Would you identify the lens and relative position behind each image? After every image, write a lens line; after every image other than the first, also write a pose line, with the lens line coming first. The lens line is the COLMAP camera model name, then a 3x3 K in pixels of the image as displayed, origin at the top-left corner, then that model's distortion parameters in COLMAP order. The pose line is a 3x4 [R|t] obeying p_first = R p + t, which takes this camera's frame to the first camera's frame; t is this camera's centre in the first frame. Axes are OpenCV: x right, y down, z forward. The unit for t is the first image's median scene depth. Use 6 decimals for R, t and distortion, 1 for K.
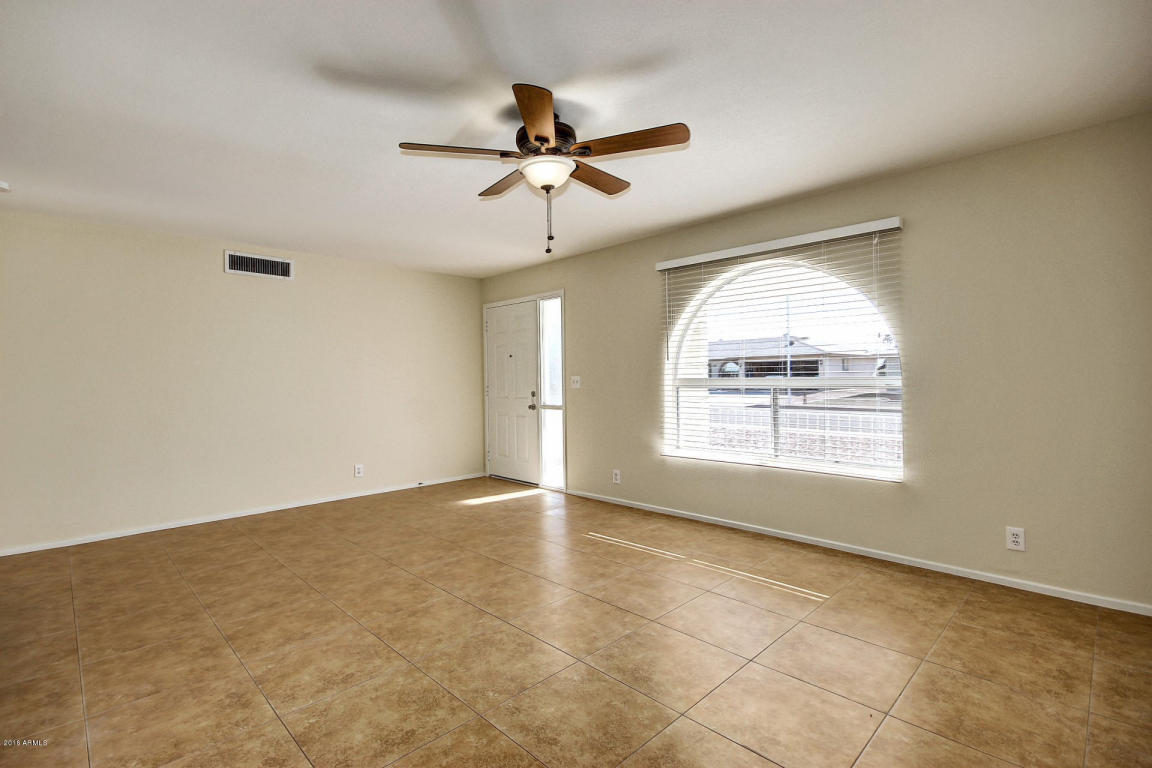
lens RADIAL K [[540.6, 0, 574.7], [0, 540.6, 372.5], [0, 0, 1]] dist [-0.000261, -0.001115]
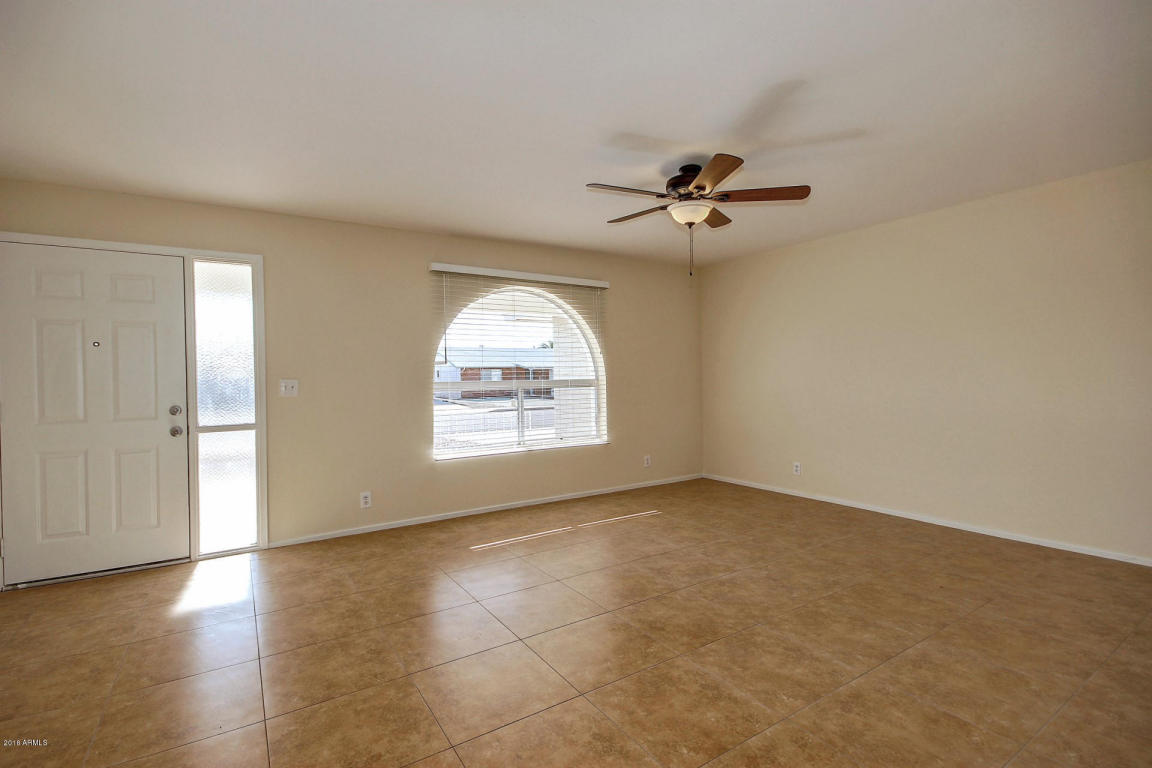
lens RADIAL K [[525.7, 0, 580.7], [0, 525.7, 376.9], [0, 0, 1]] dist [0.003075, 0.001012]
pose [[0.200655, 0.010818, 0.979602, -0.838421], [0.005119, 0.999914, -0.012091, 0.017597], [-0.979649, 0.007441, 0.200582, 0.652538]]
